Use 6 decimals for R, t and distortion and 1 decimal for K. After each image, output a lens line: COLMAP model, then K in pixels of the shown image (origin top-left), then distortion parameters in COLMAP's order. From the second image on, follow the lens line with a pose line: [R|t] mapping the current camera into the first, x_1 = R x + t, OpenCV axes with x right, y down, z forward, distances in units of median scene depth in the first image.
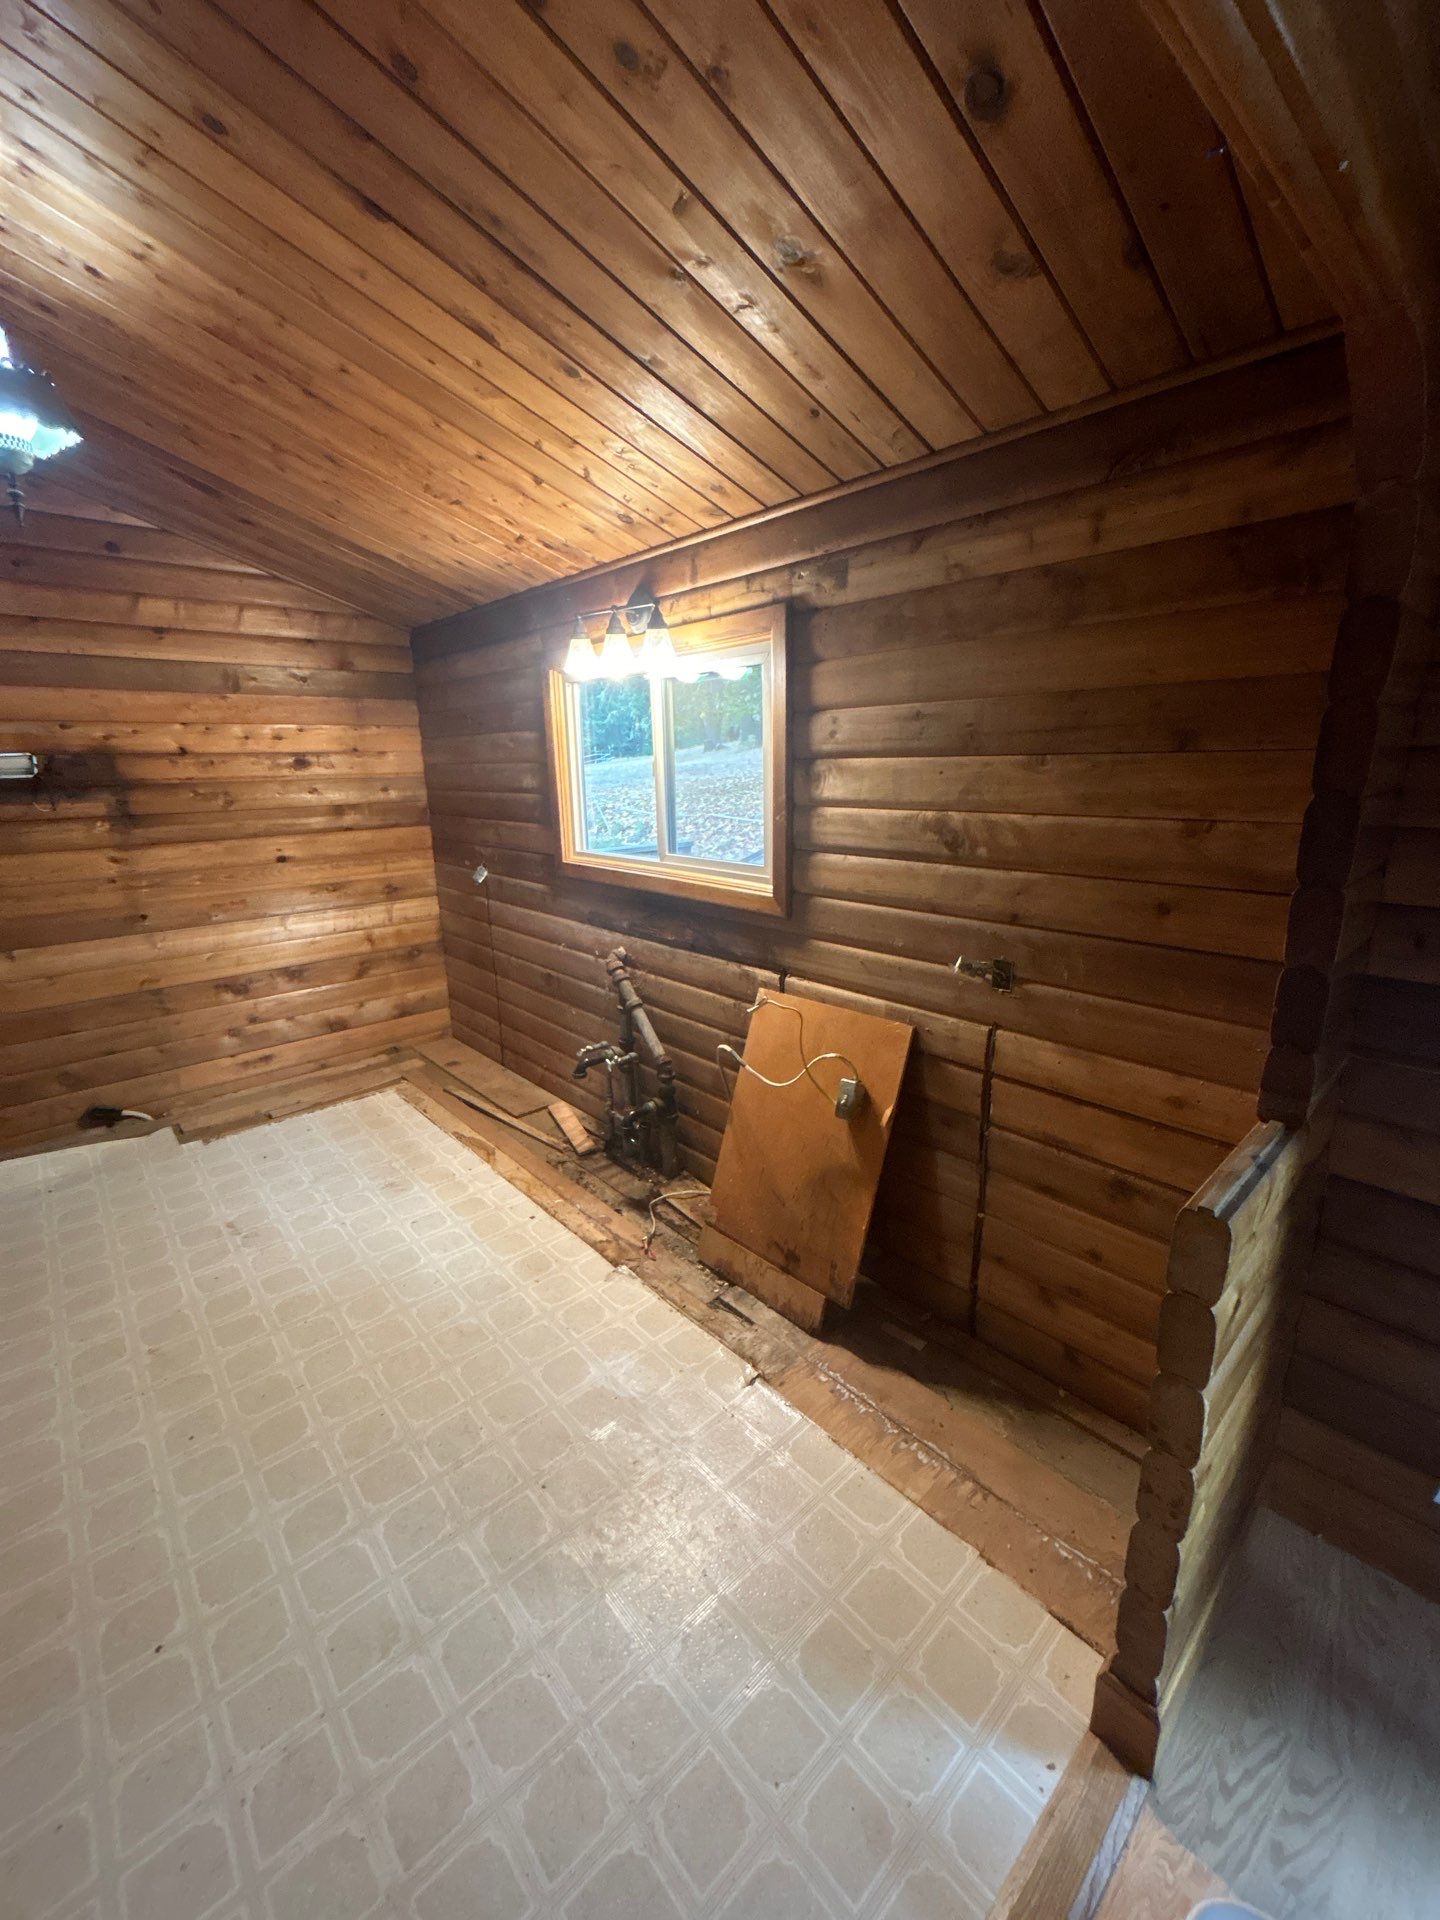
lens RADIAL K [[773.6, 0, 718.0], [0, 773.6, 957.4], [0, 0, 1]] dist [-0.002121, 0.000789]
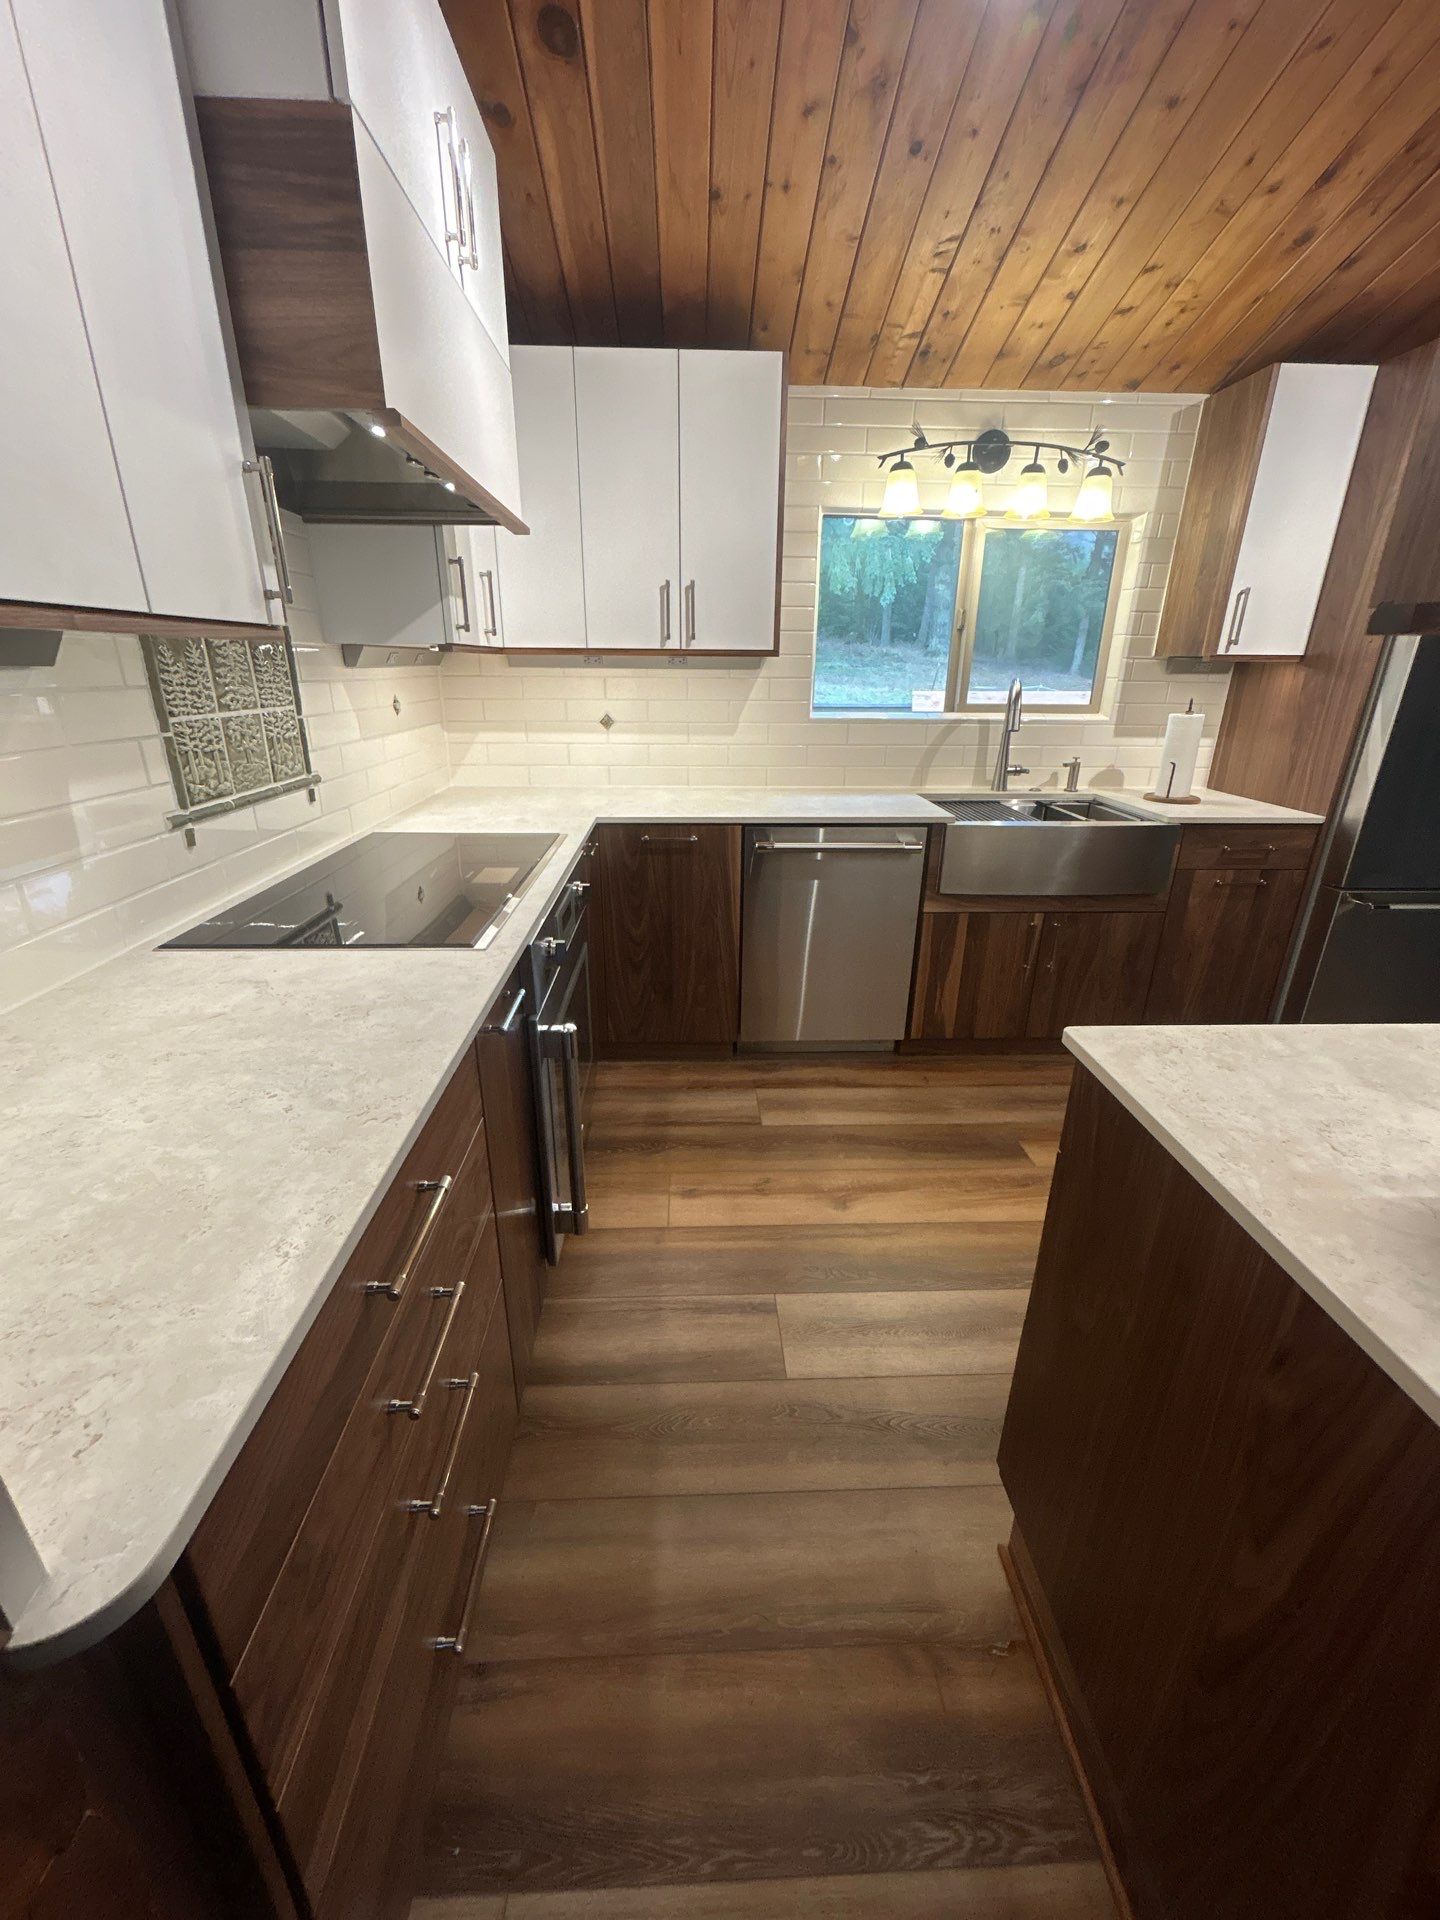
lens RADIAL K [[773.6, 0, 721.3], [0, 773.6, 956.0], [0, 0, 1]] dist [-0.002121, 0.000789]
pose [[0.644010, -0.252307, 0.722214, -1.324236], [0.171258, 0.967637, 0.185333, -0.060254], [-0.745602, 0.004329, 0.666378, 0.630093]]
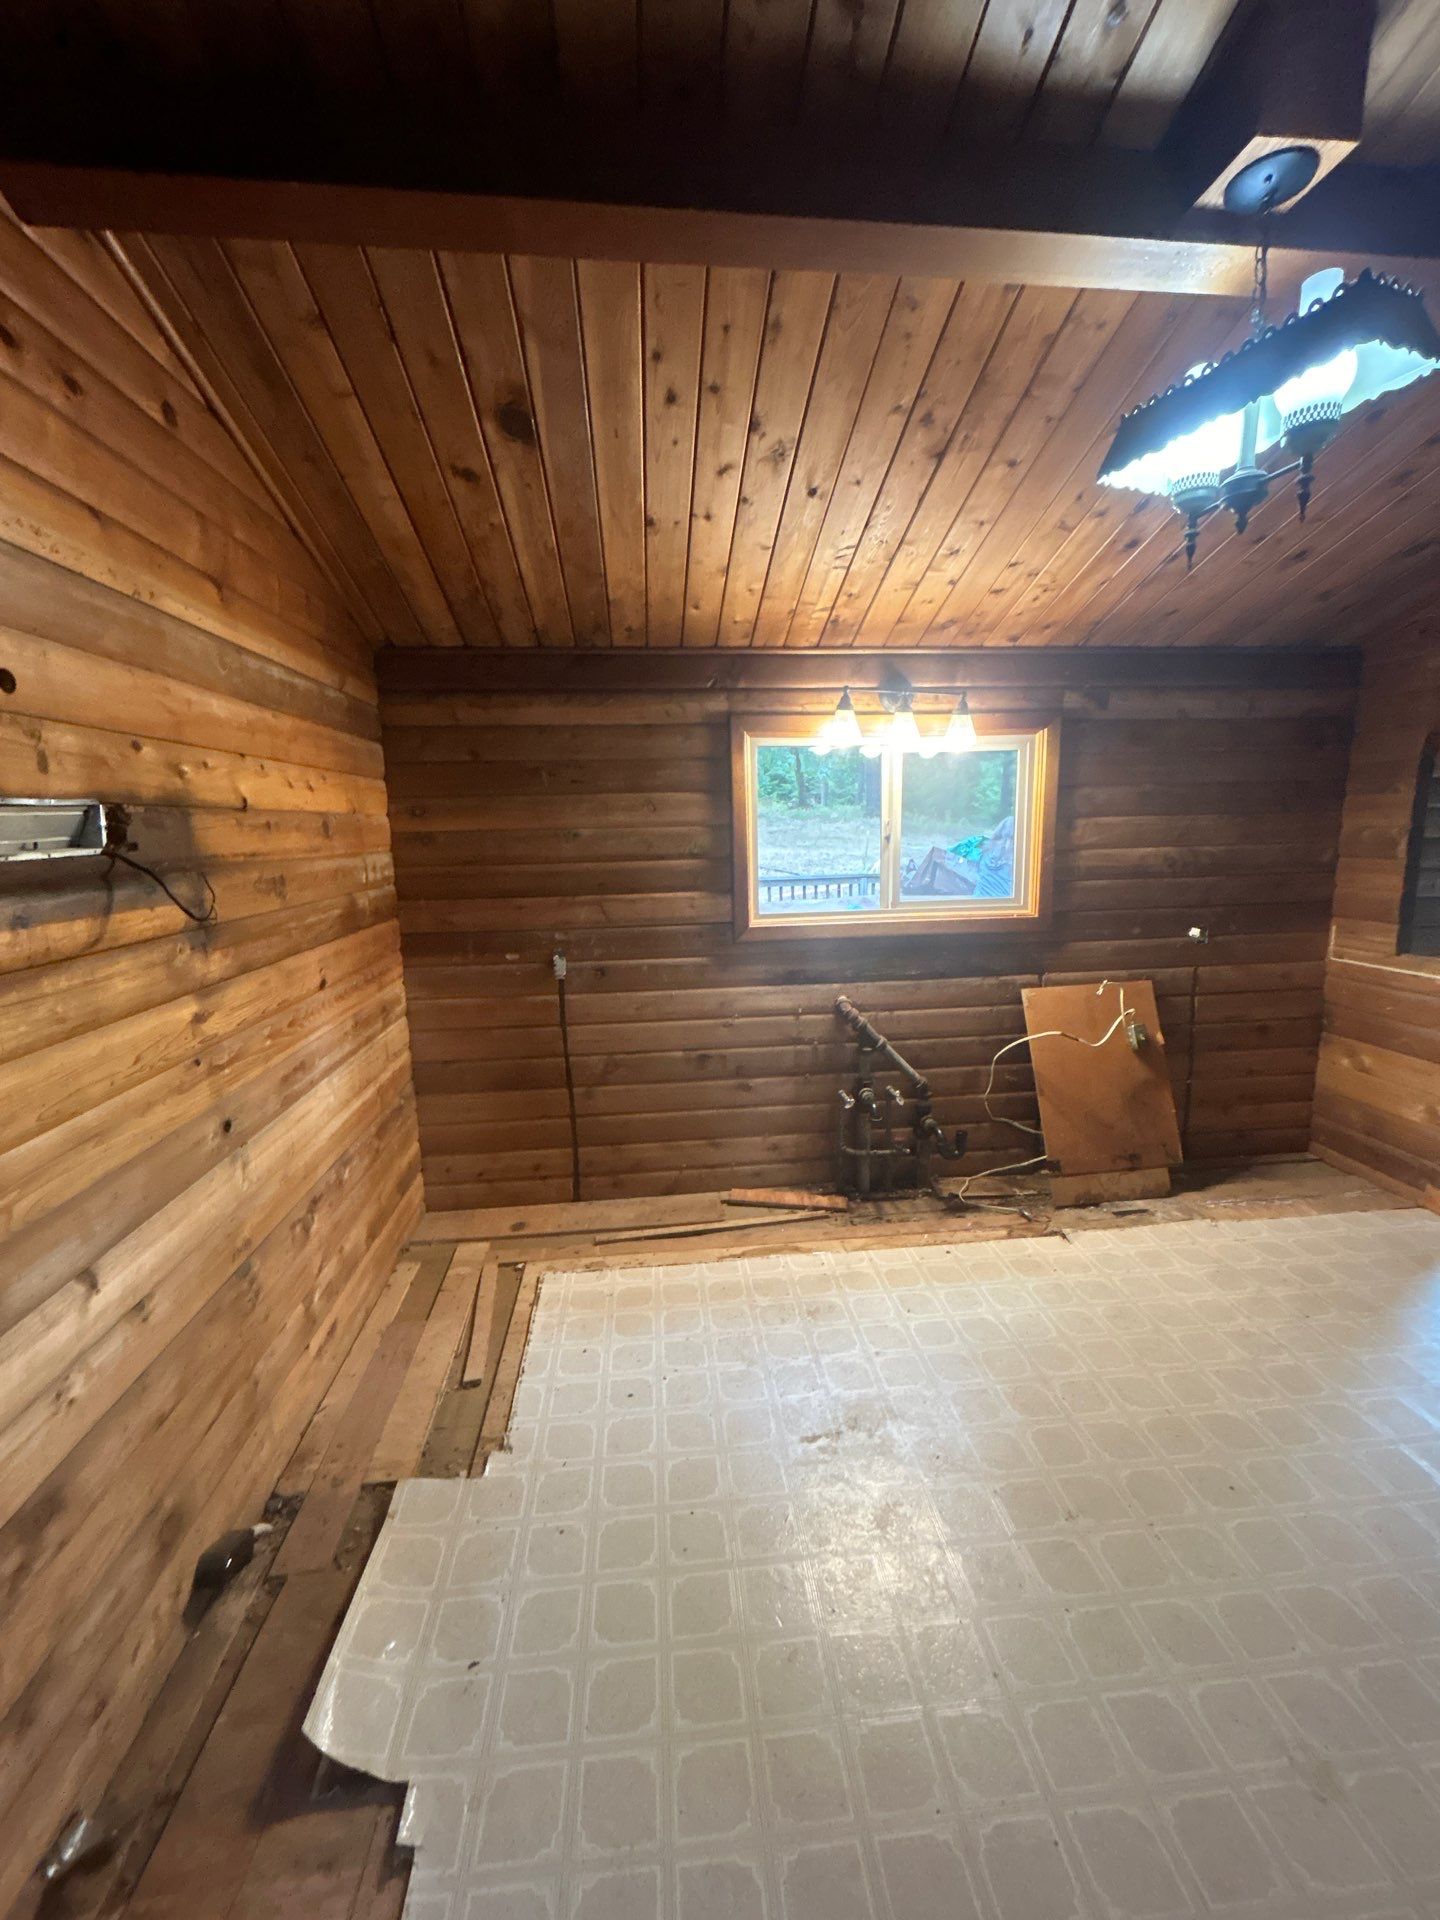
lens RADIAL K [[773.6, 0, 718.9], [0, 773.6, 956.1], [0, 0, 1]] dist [-0.002121, 0.000789]
pose [[0.598139, -0.131590, 0.790515, -1.328547], [0.211706, 0.977330, 0.002501, -0.132055], [-0.772923, 0.165861, 0.612438, 0.601242]]
